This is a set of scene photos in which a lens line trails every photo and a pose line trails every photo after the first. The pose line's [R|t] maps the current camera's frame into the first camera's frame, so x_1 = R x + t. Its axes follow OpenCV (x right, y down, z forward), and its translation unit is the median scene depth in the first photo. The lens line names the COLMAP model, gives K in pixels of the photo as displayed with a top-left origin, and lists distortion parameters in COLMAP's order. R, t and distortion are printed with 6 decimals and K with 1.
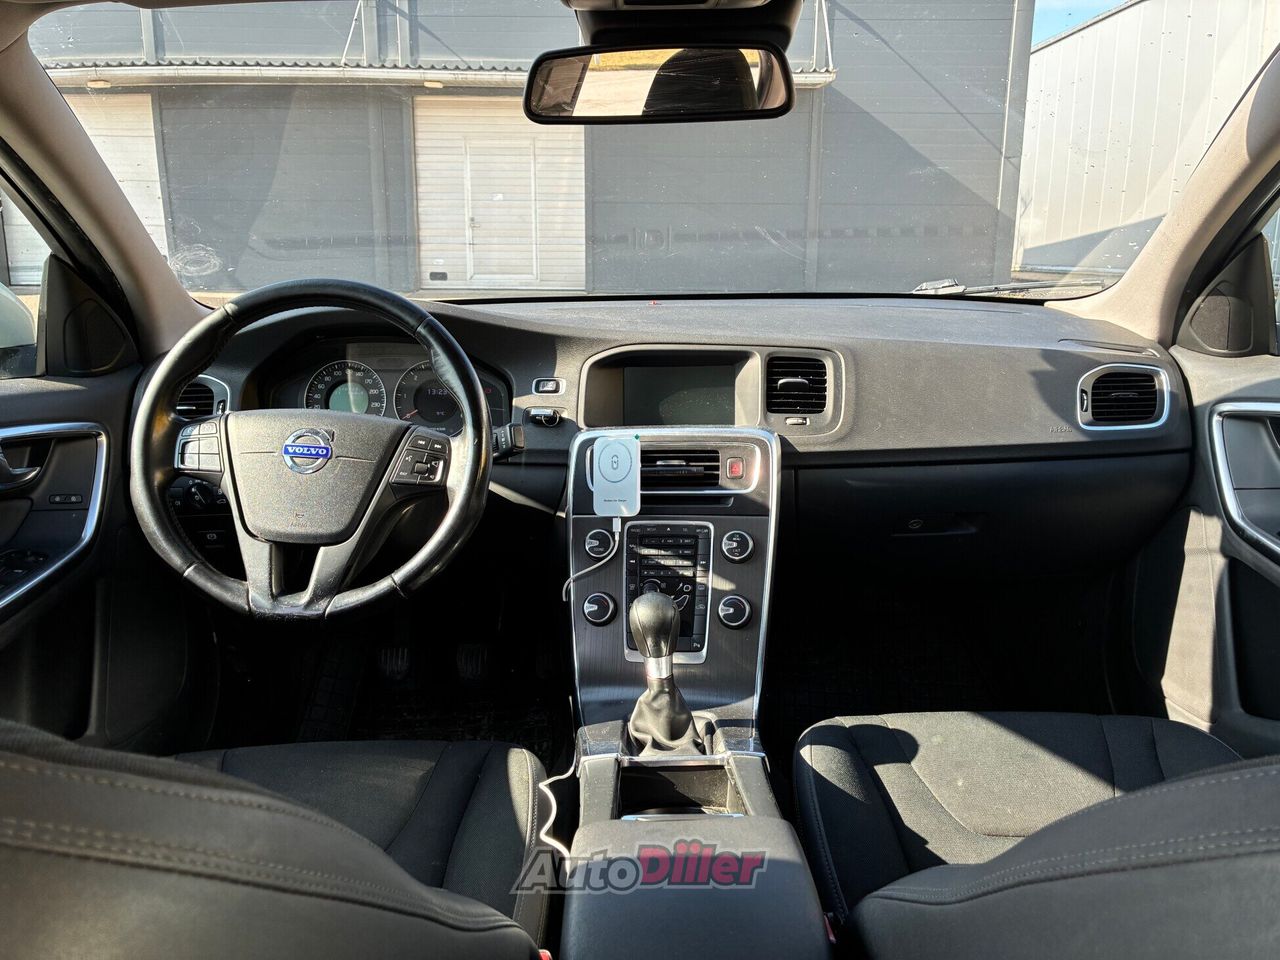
lens RADIAL K [[996.9, 0, 645.8], [0, 996.9, 461.8], [0, 0, 1]] dist [0.025634, -0.045264]
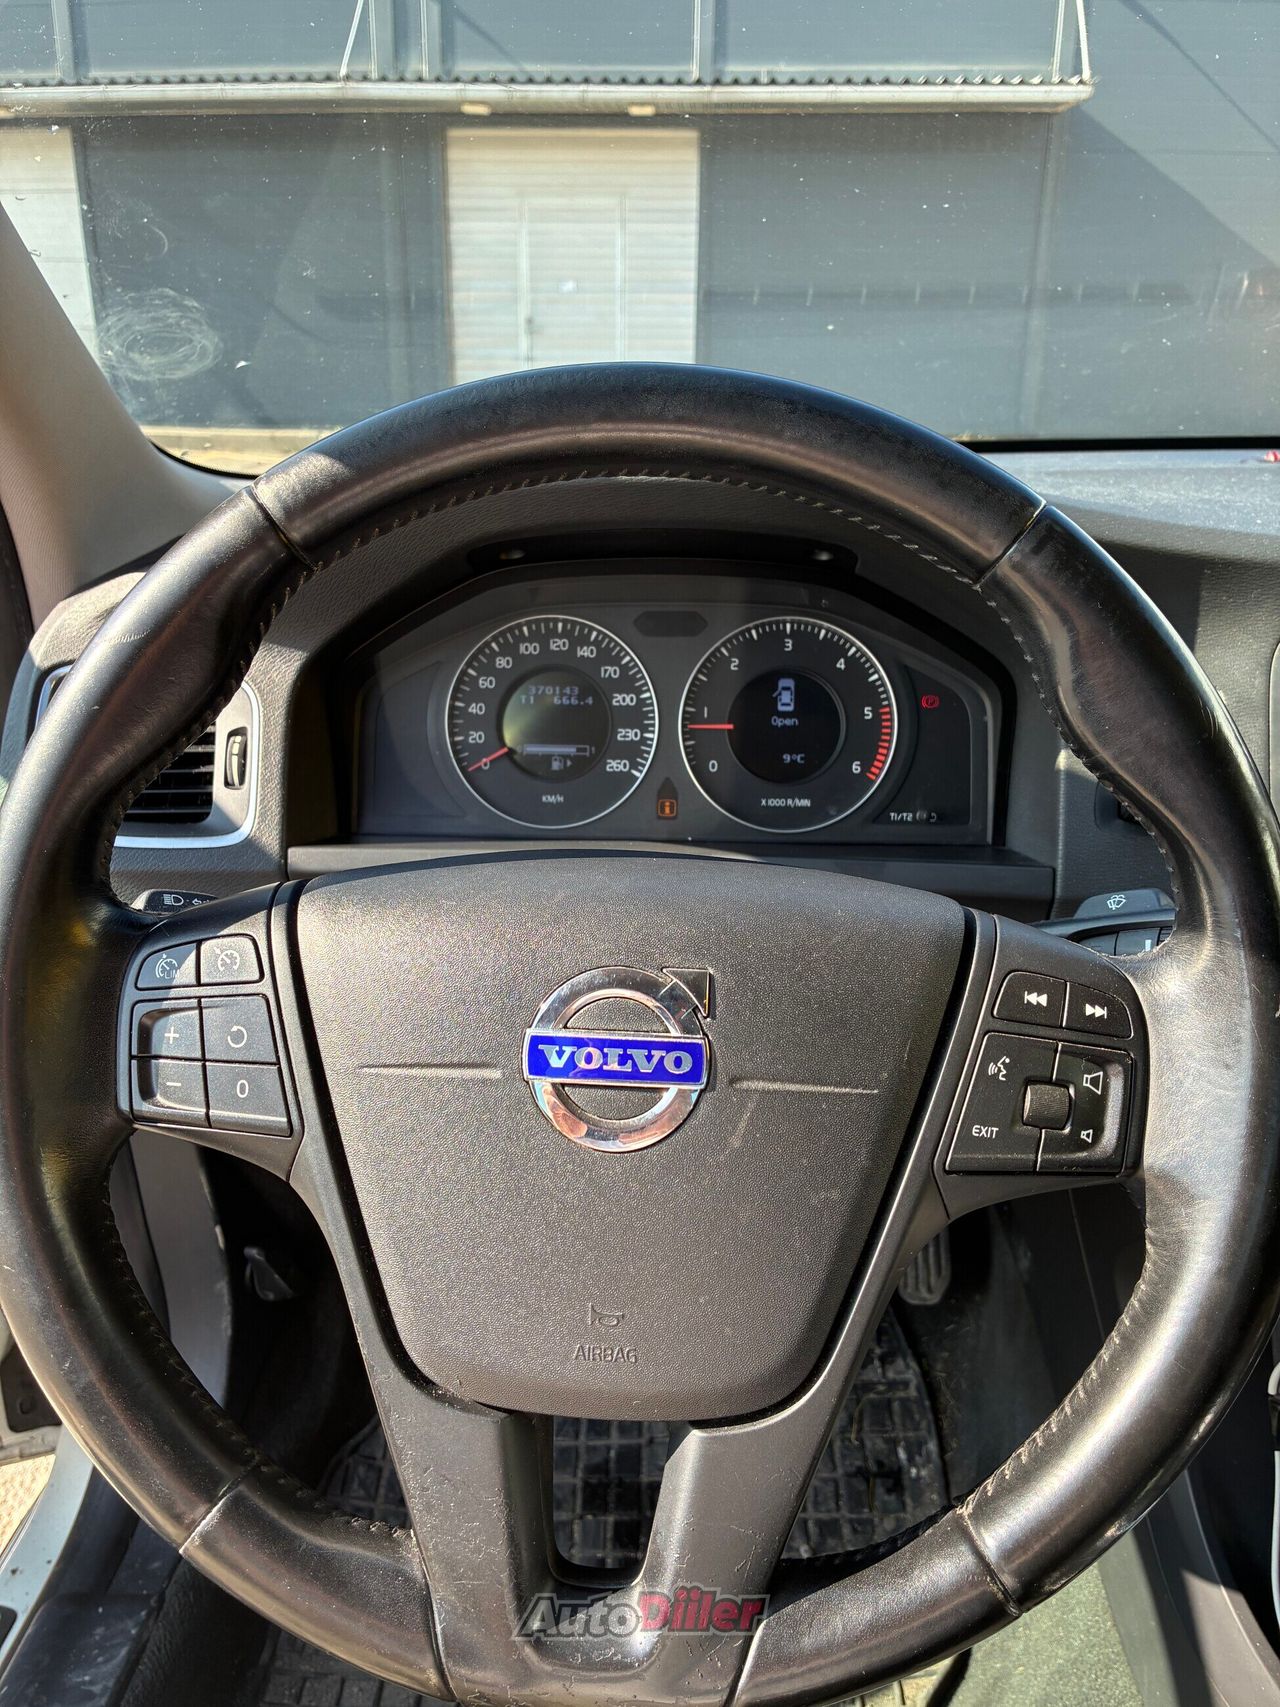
lens RADIAL K [[1299.7, 0, 640.0], [0, 1299.7, 853.5], [0, 0, 1]] dist [0.033946, -0.009248]
pose [[0.997353, 0.035502, -0.063462, -0.251966], [-0.026031, 0.989195, 0.144275, -0.091614], [0.067899, -0.142241, 0.987501, 0.544021]]
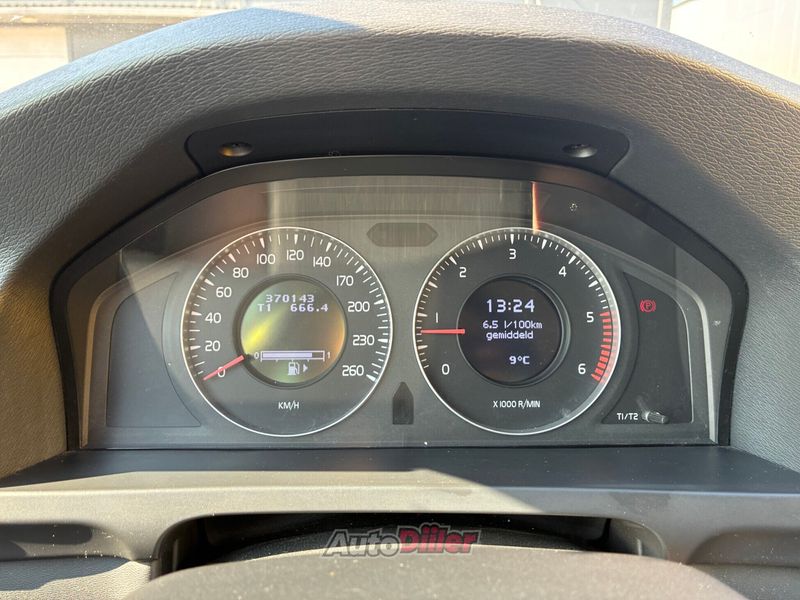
lens RADIAL K [[609.1, 0, 386.4], [0, 609.1, 297.9], [0, 0, 1]] dist [0.033946, -0.009248]
pose [[0.999728, 0.017492, 0.015450, -0.287647], [-0.018093, 0.999049, 0.039683, -0.091248], [-0.014741, -0.039951, 0.999093, 0.826070]]
